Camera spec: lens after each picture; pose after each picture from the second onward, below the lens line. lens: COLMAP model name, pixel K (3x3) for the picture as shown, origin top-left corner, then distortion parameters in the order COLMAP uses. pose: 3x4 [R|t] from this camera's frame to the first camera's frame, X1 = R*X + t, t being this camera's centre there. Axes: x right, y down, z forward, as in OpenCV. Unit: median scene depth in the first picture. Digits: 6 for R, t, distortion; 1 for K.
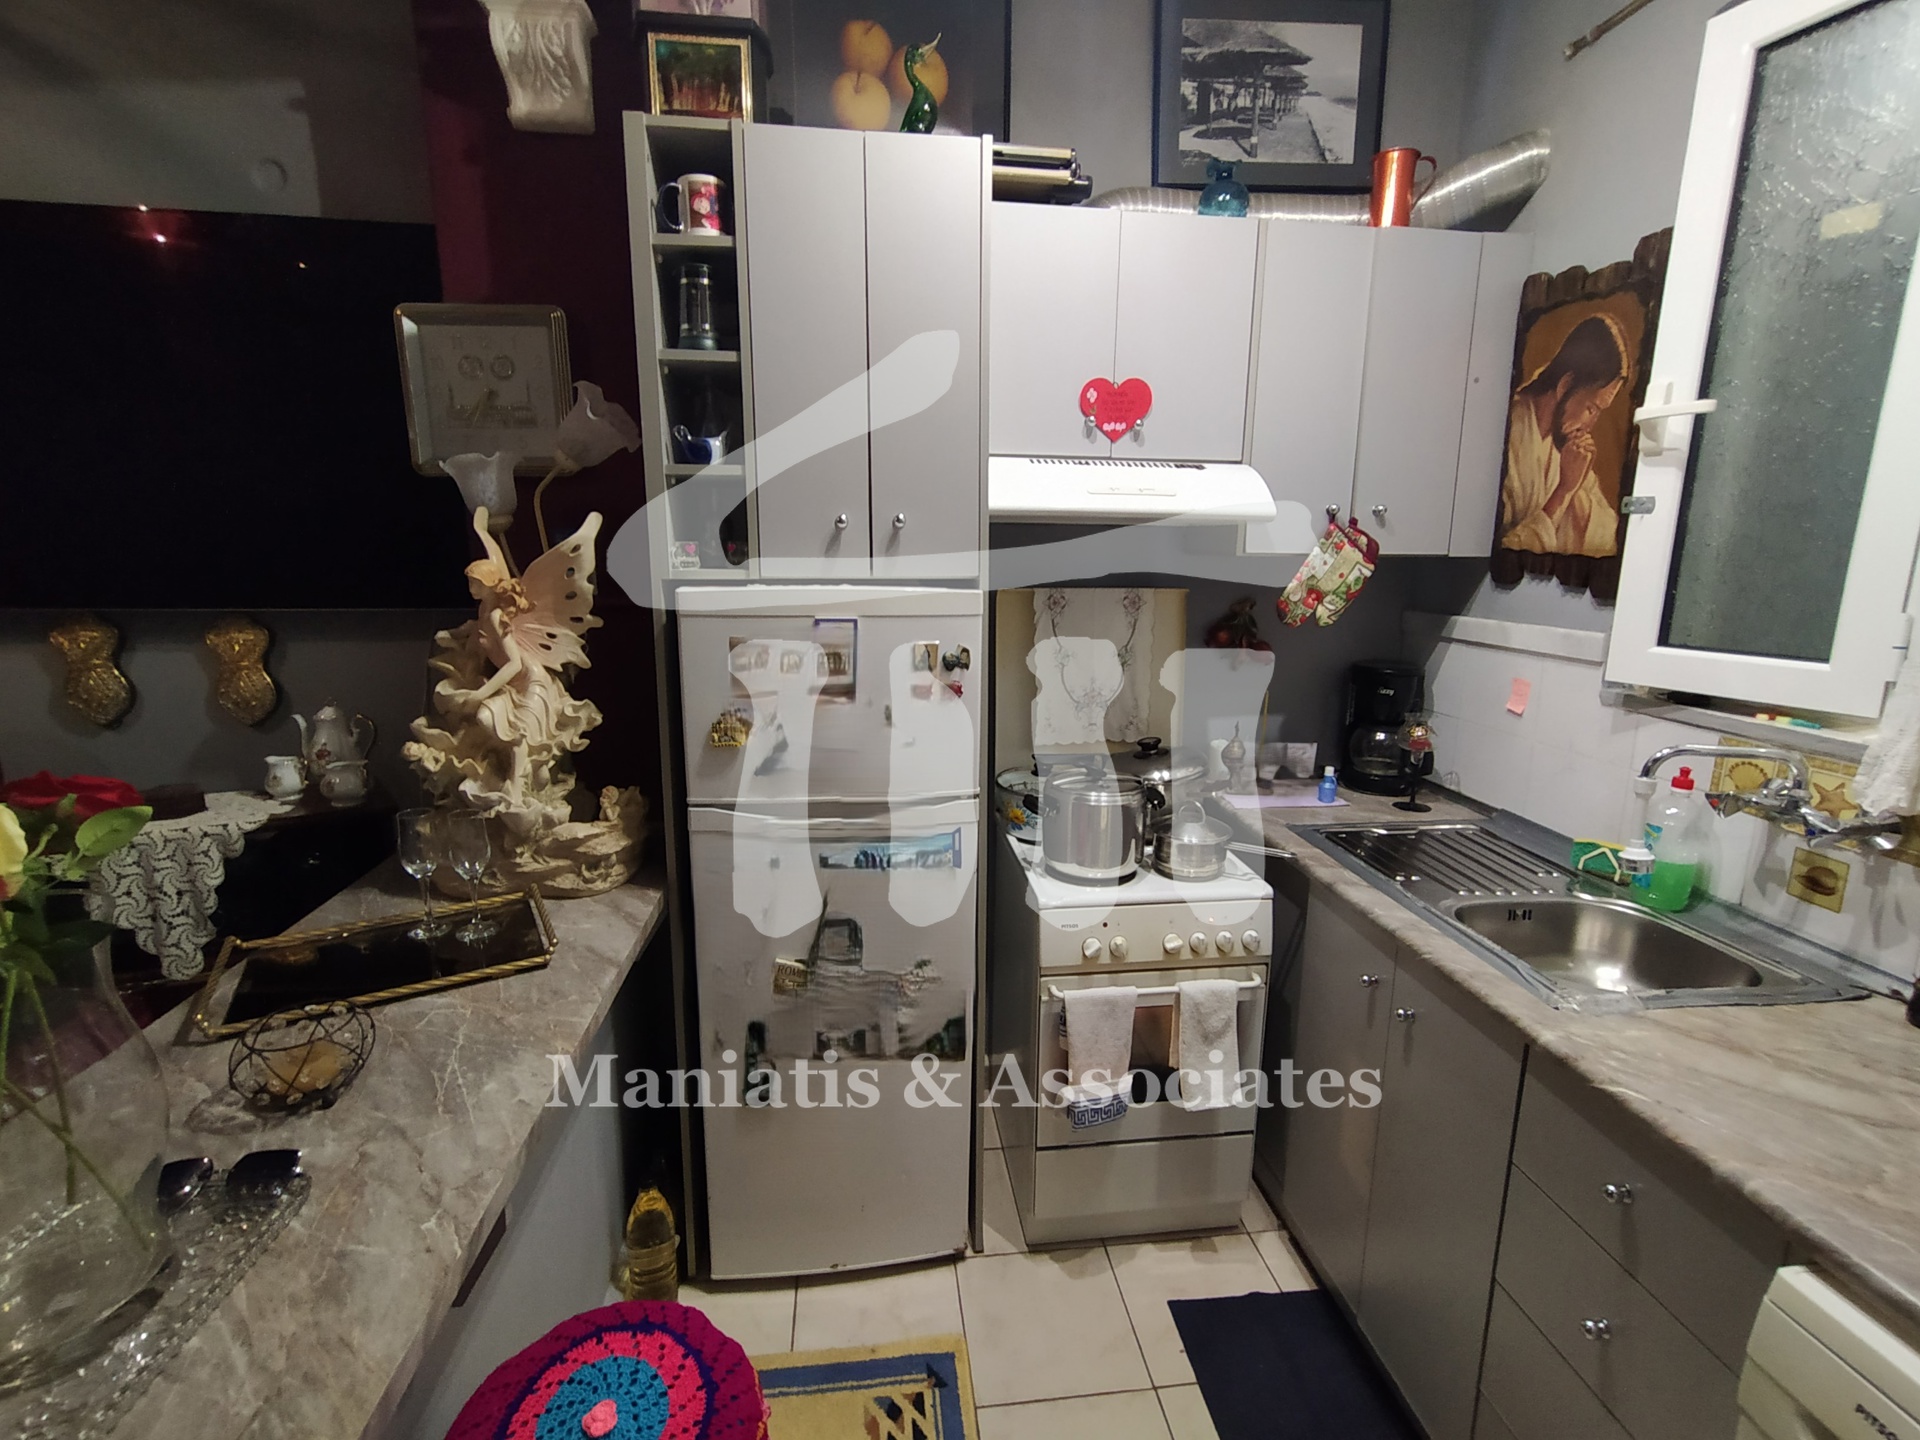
lens RADIAL K [[870.8, 0, 963.5], [0, 870.8, 716.4], [0, 0, 1]] dist [-0.007766, 0.005755]
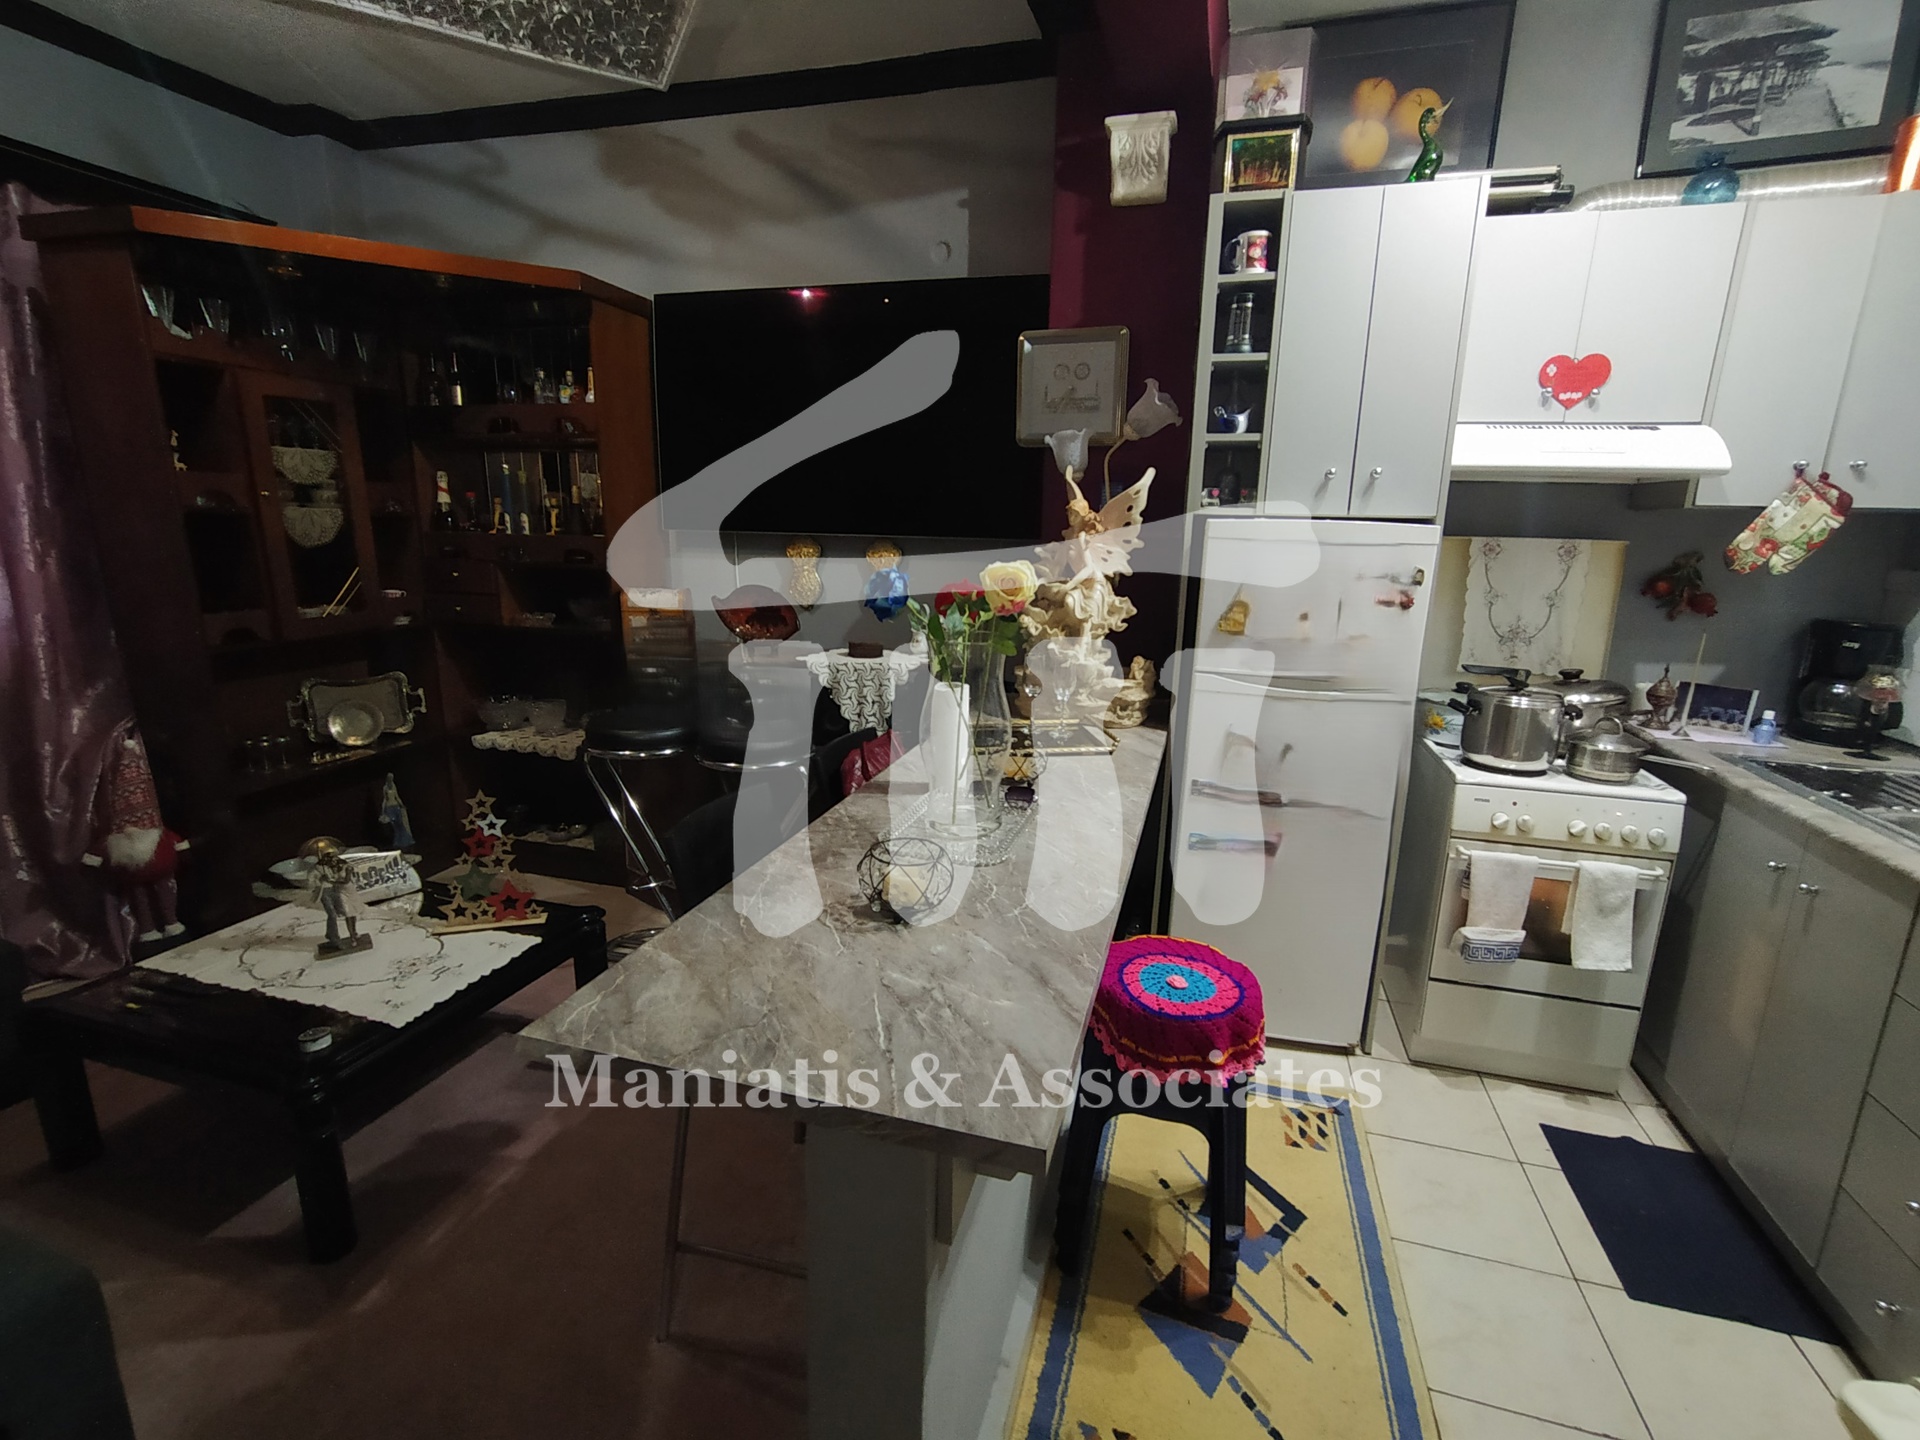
lens RADIAL K [[868.1, 0, 964.6], [0, 868.1, 719.7], [0, 0, 1]] dist [-0.007214, 0.005079]
pose [[0.921048, 0.100166, -0.376348, -0.108755], [-0.091137, 0.994962, 0.041770, 0.144703], [0.378636, -0.004173, 0.925536, -0.445530]]
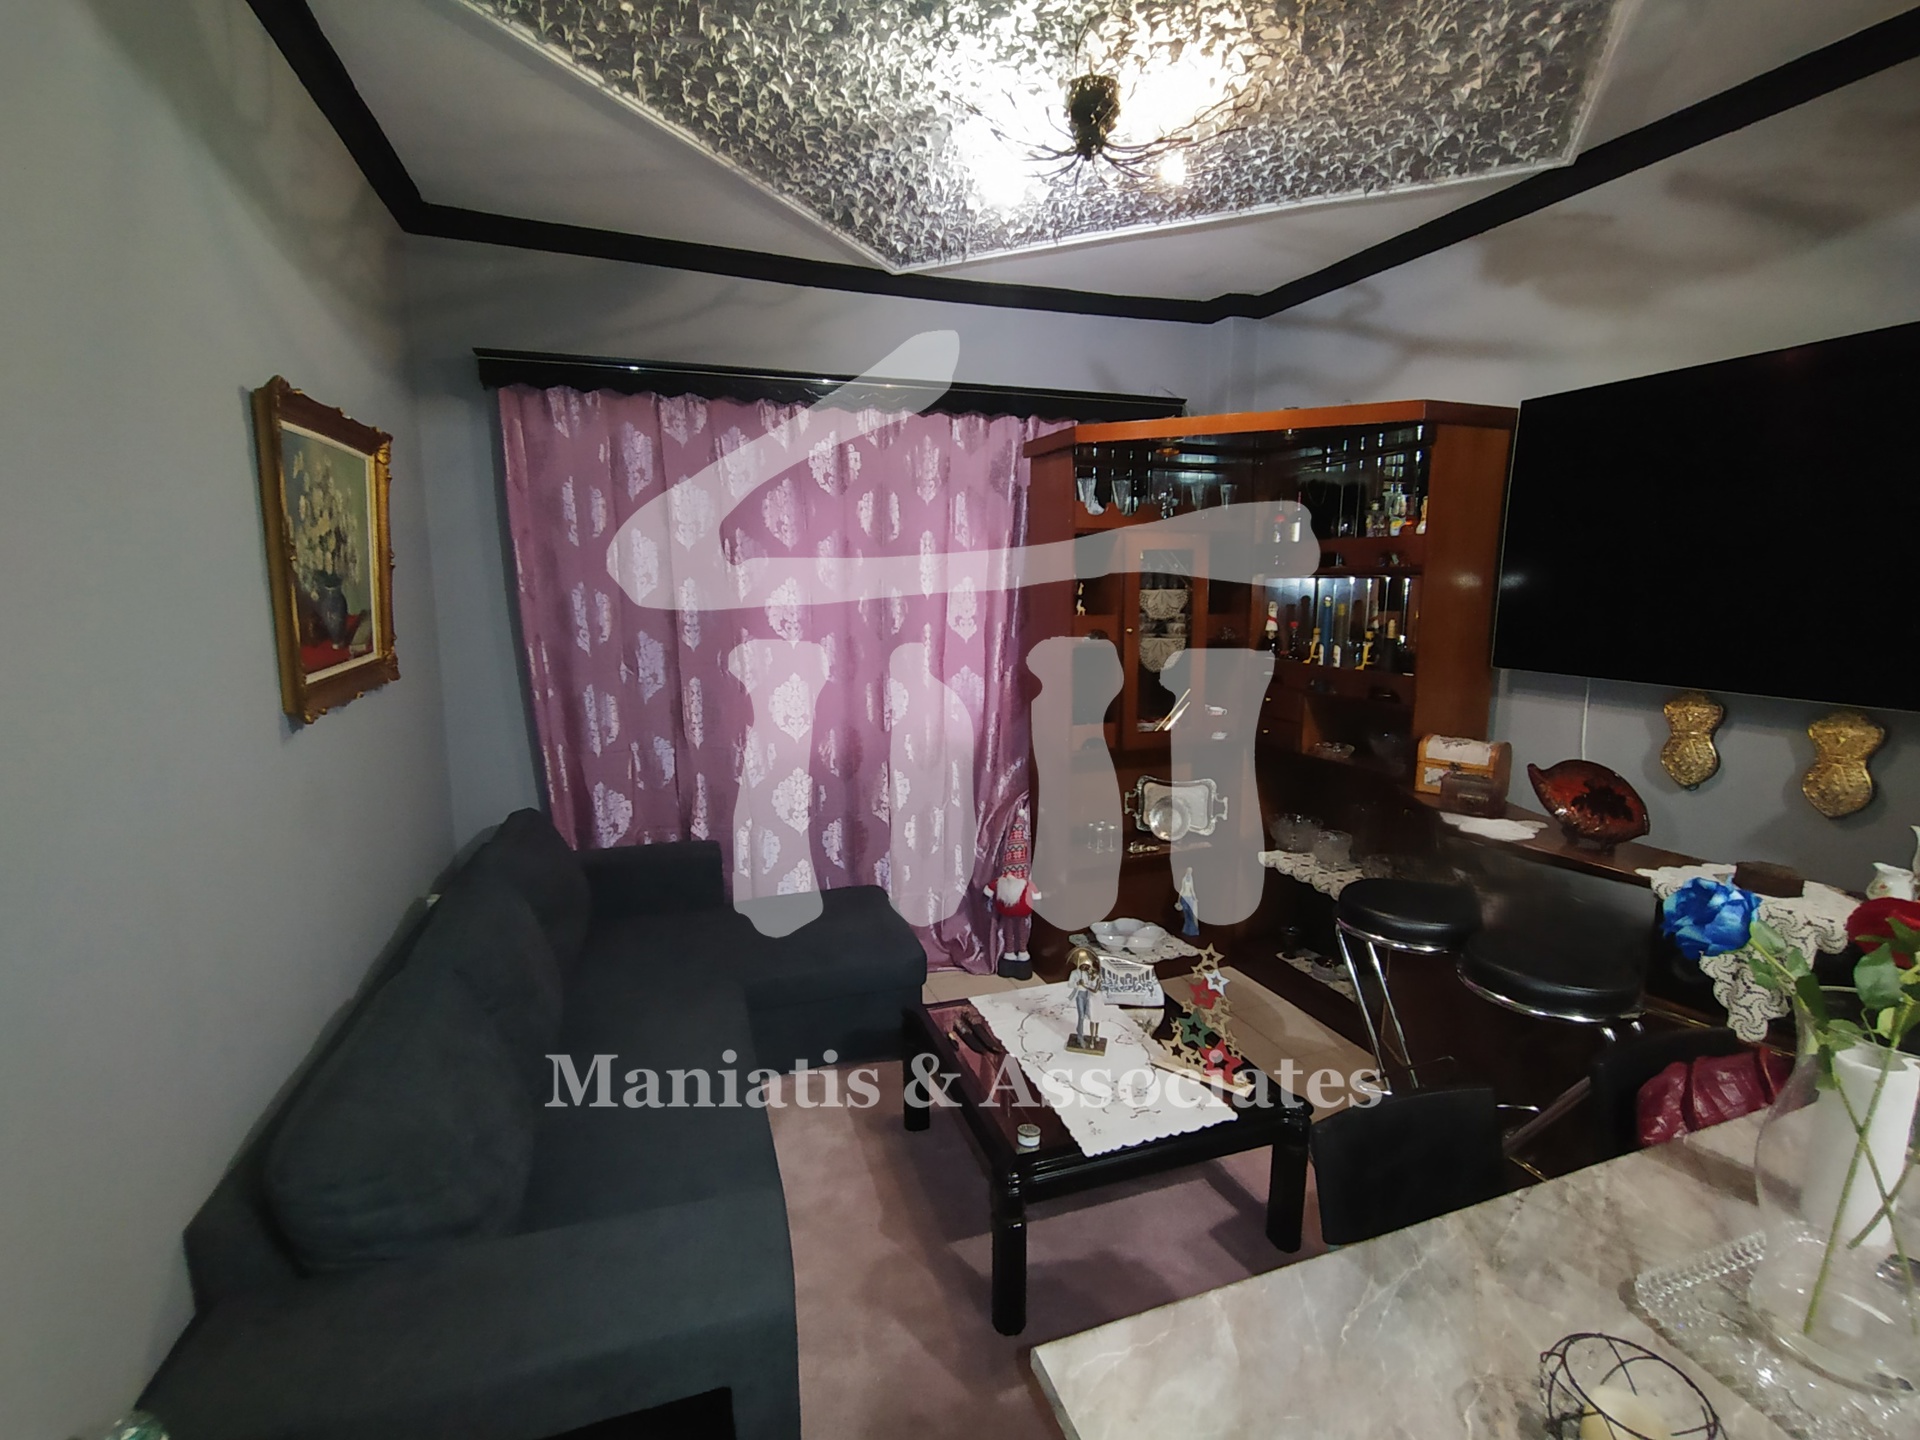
lens RADIAL K [[869.7, 0, 961.2], [0, 869.7, 717.8], [0, 0, 1]] dist [-0.005345, 0.003455]
pose [[0.228817, 0.147704, -0.962199, -0.122577], [-0.187301, 0.976634, 0.105379, -0.024548], [0.955281, 0.156108, 0.251136, -0.275950]]
